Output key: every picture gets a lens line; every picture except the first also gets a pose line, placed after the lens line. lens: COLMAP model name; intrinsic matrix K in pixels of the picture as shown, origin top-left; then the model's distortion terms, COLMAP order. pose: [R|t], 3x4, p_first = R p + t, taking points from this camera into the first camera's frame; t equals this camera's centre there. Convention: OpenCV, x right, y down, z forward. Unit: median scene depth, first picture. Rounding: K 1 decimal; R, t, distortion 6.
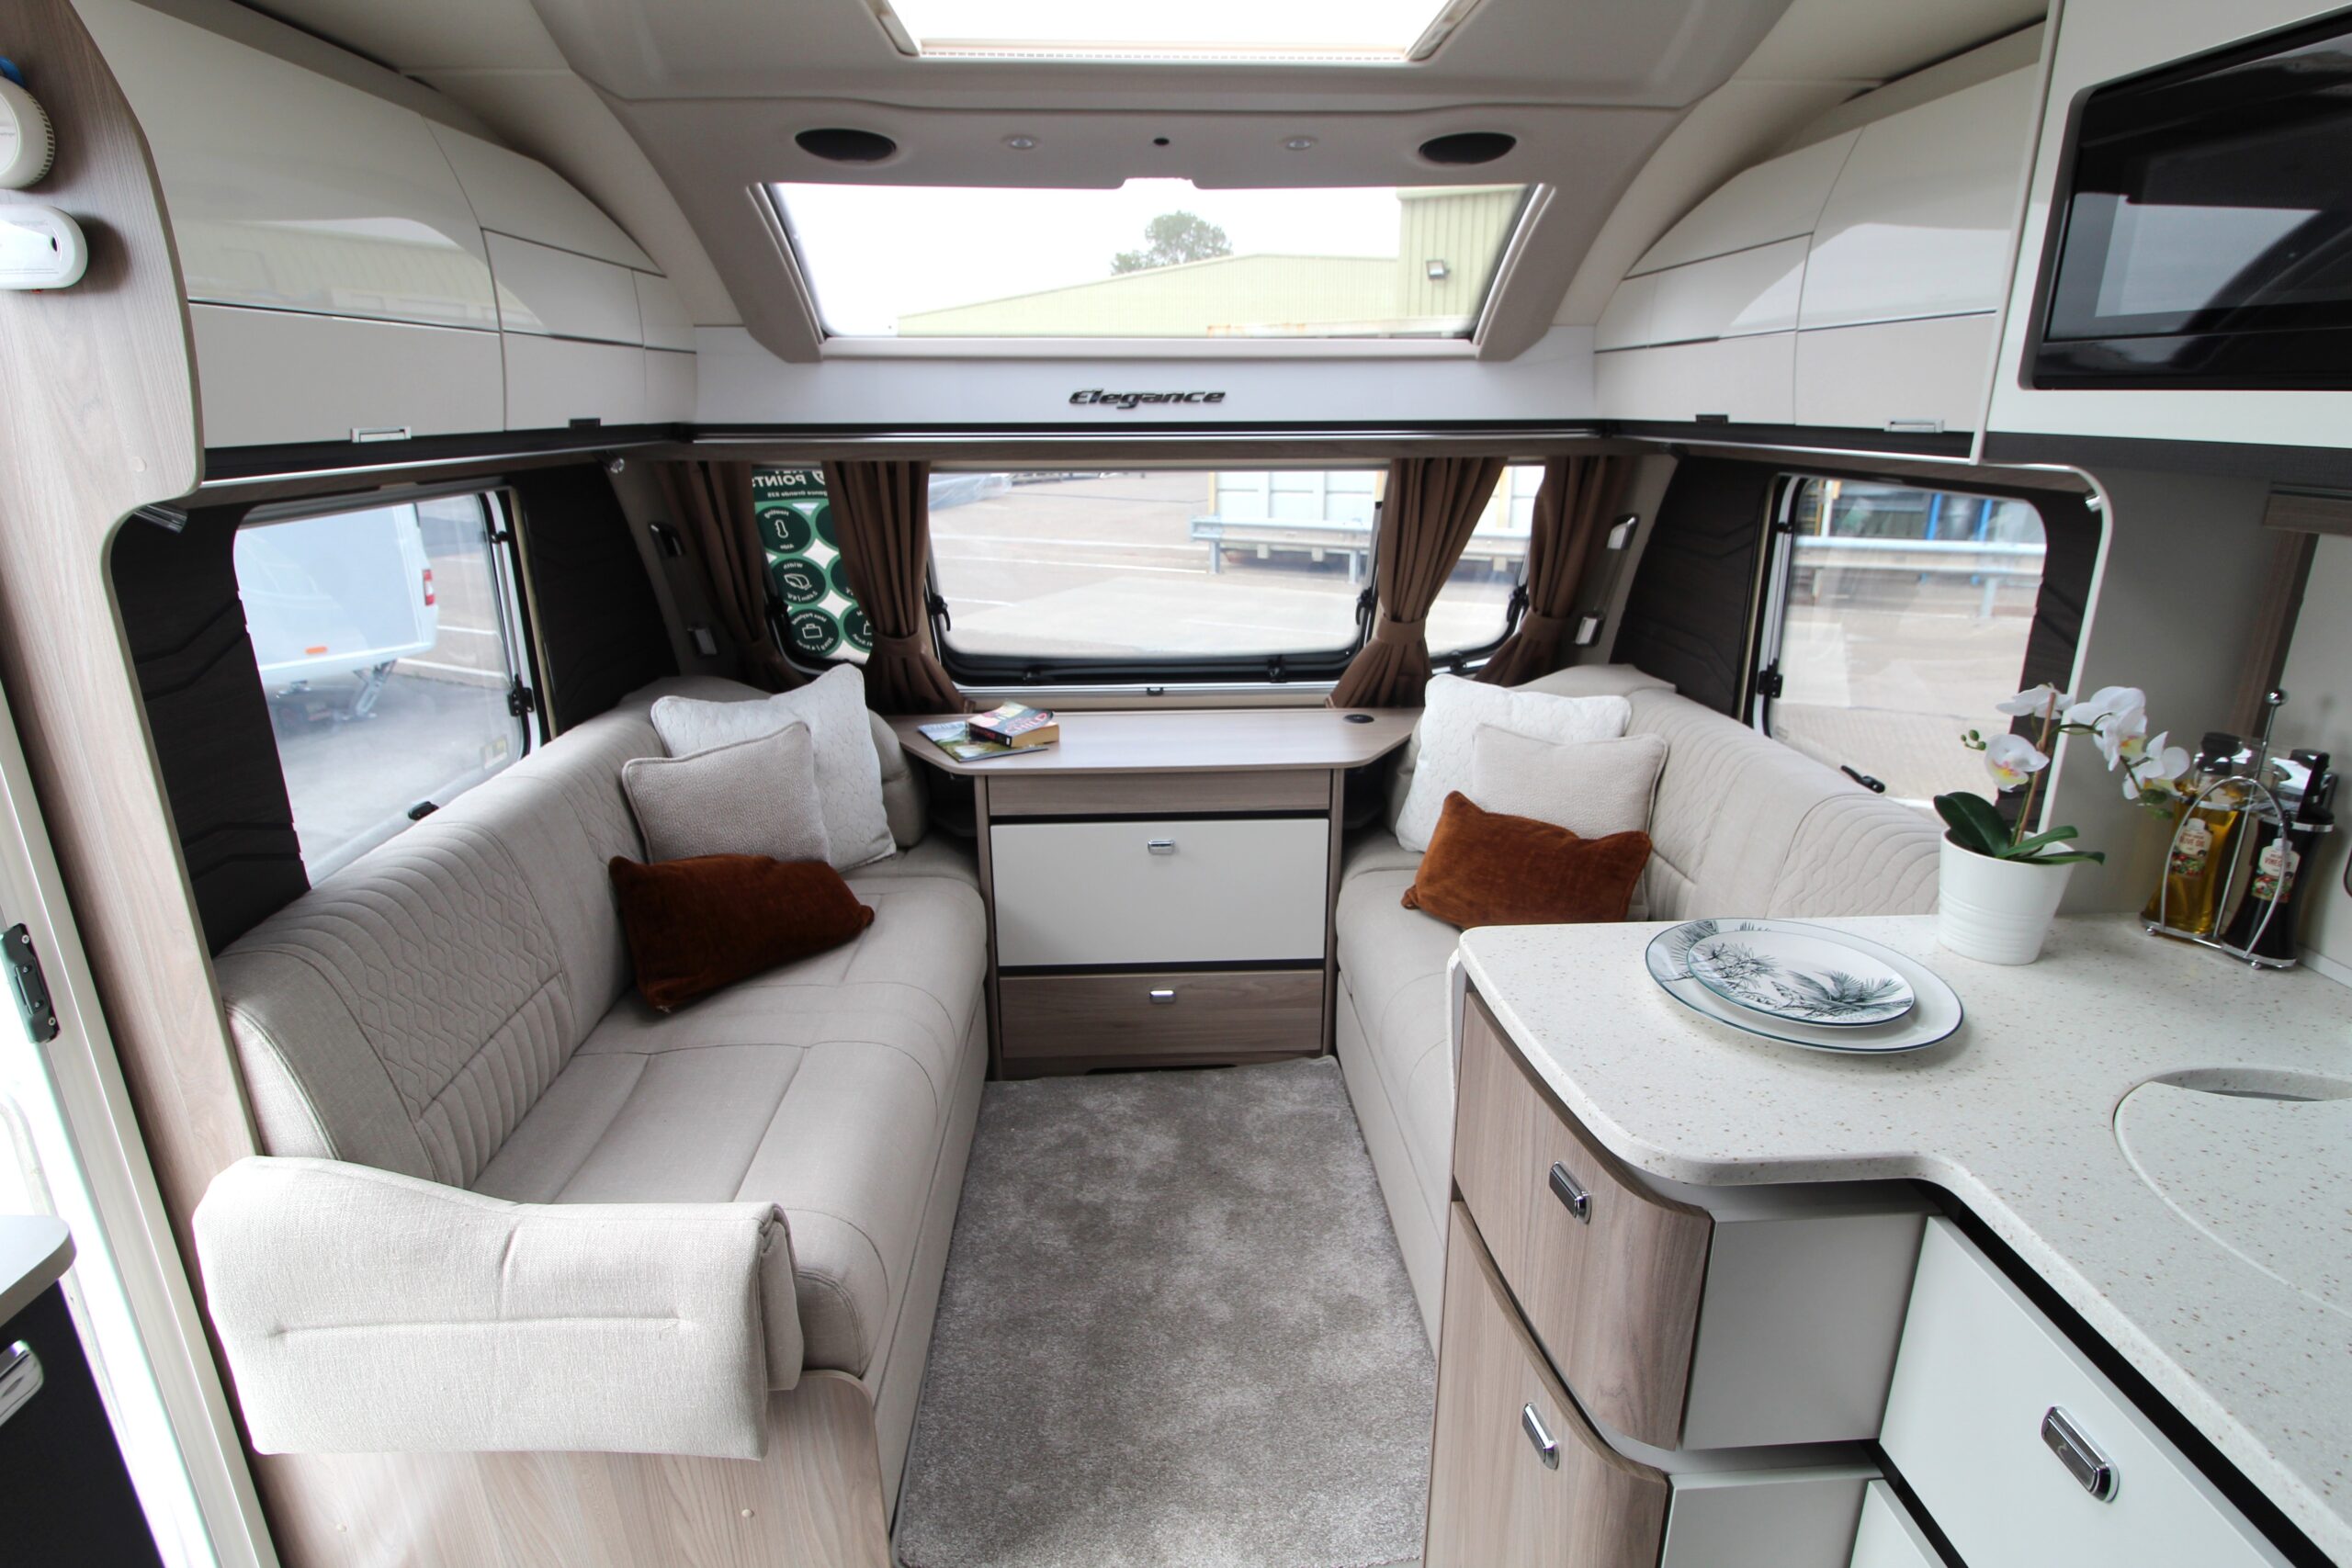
lens RADIAL K [[1181.9, 0, 1193.6], [0, 1181.9, 777.2], [0, 0, 1]] dist [-0.000471, -0.011322]
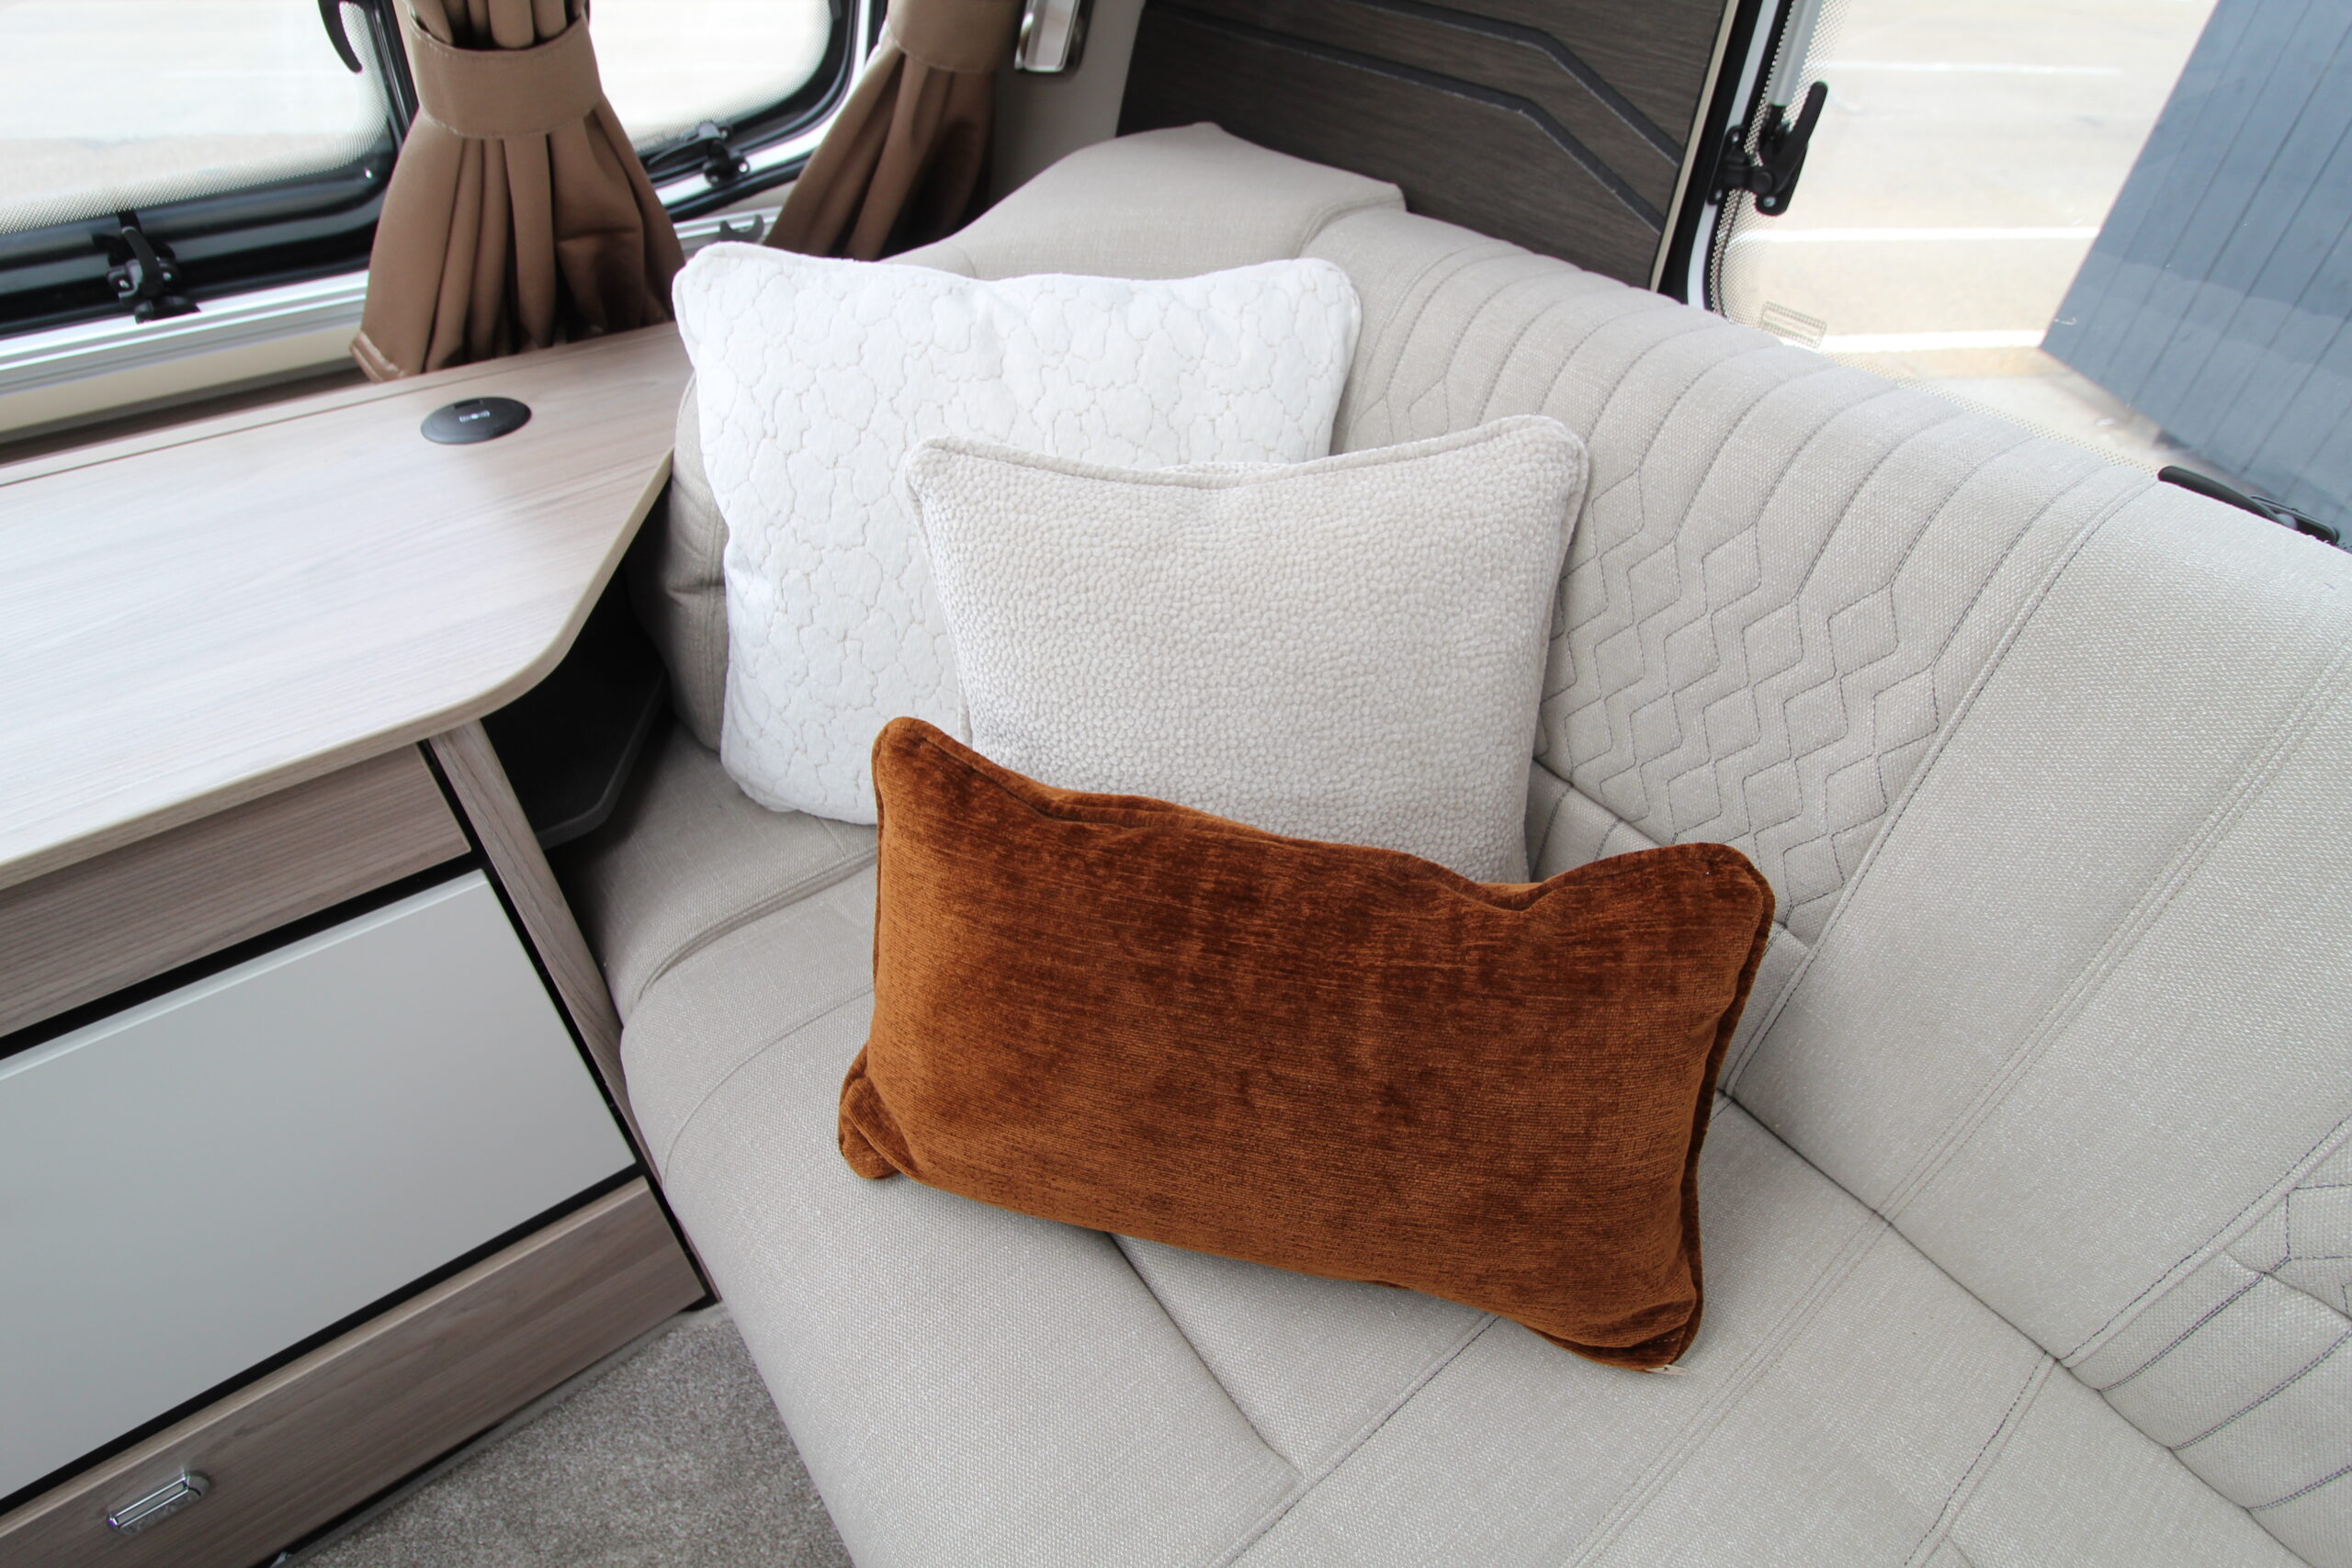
lens RADIAL K [[1185.6, 0, 1192.3], [0, 1185.6, 772.1], [0, 0, 1]] dist [0.004671, -0.015152]
pose [[0.823185, -0.356970, 0.441518, 0.147105], [0.138250, 0.880249, 0.453926, -0.098240], [-0.550684, -0.312625, 0.773959, 0.745649]]
